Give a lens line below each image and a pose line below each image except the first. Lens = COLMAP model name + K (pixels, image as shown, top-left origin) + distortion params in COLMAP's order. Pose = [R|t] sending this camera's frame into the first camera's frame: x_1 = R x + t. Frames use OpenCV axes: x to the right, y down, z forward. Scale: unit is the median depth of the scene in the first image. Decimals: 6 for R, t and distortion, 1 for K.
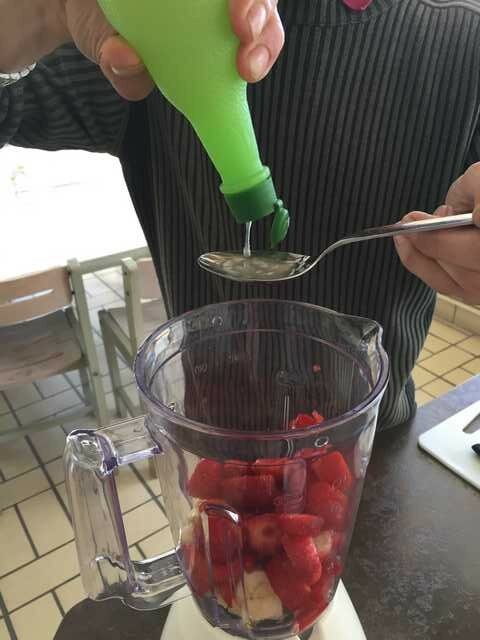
lens RADIAL K [[541.6, 0, 240.0], [0, 541.6, 320.0], [0, 0, 1]] dist [0.041740, -0.084521]
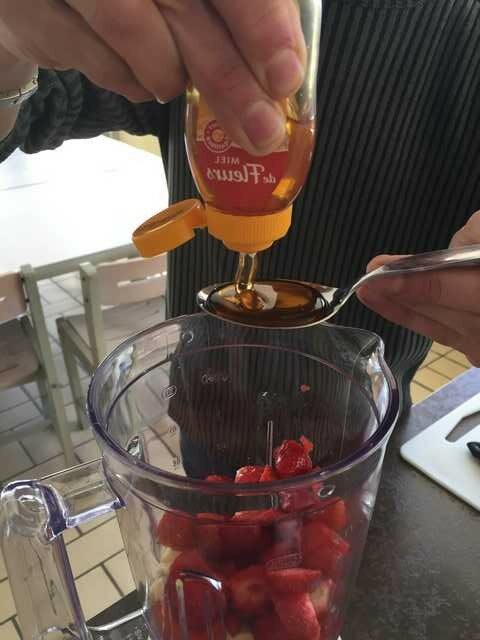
lens RADIAL K [[541.6, 0, 240.0], [0, 541.6, 320.0], [0, 0, 1]] dist [0.041740, -0.084521]
pose [[0.997537, -0.021905, 0.066637, -0.008596], [0.022198, 0.999747, -0.003663, -0.009651], [-0.066540, 0.005133, 0.997771, 0.076254]]
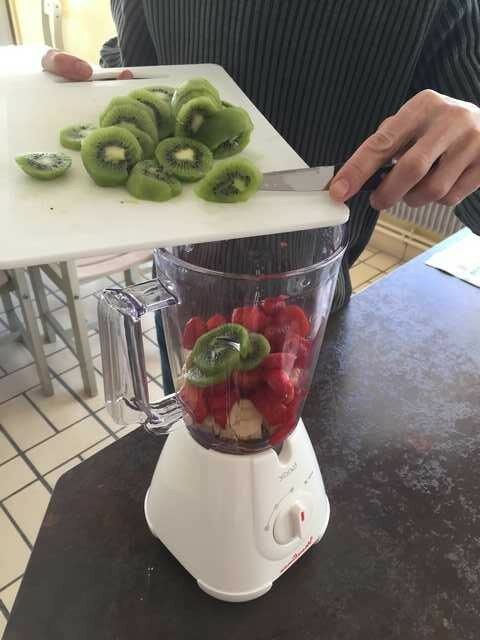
lens RADIAL K [[541.6, 0, 240.0], [0, 541.6, 320.0], [0, 0, 1]] dist [0.041740, -0.084521]
pose [[0.986166, -0.042401, 0.160248, -0.085223], [0.022208, 0.991812, 0.125760, 0.052676], [-0.164268, -0.120461, 0.979033, -0.116107]]
